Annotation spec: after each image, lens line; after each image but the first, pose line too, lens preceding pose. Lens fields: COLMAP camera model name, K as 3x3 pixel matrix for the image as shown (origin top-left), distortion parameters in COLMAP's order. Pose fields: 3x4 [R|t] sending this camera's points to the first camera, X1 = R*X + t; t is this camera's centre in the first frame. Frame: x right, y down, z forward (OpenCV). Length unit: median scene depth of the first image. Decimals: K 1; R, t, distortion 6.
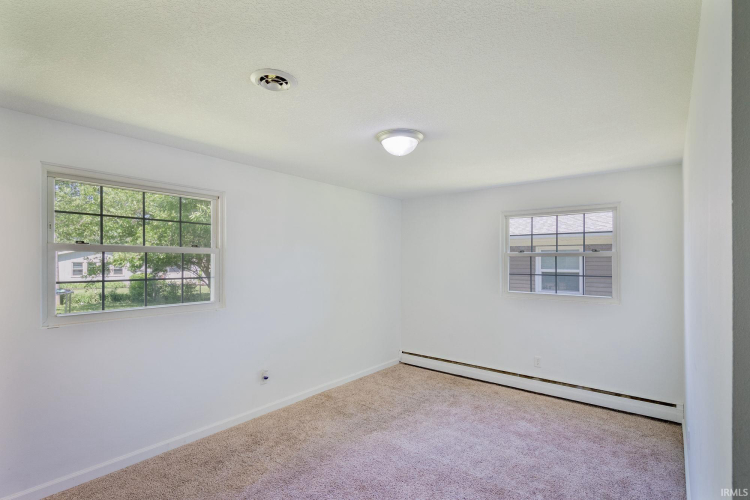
lens RADIAL K [[363.5, 0, 375.0], [0, 363.5, 250.0], [0, 0, 1]] dist [0.004382, -0.000384]
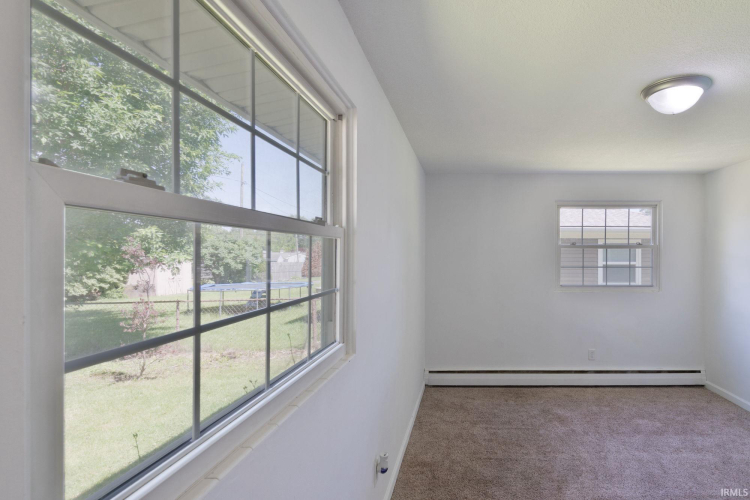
lens RADIAL K [[386.7, 0, 375.0], [0, 386.7, 250.0], [0, 0, 1]] dist [0.003527, -0.000032]
pose [[0.765835, 0.003819, 0.643026, -0.693870], [-0.017500, 0.999736, 0.014905, 0.015997], [-0.642799, -0.022668, 0.765699, 0.585941]]
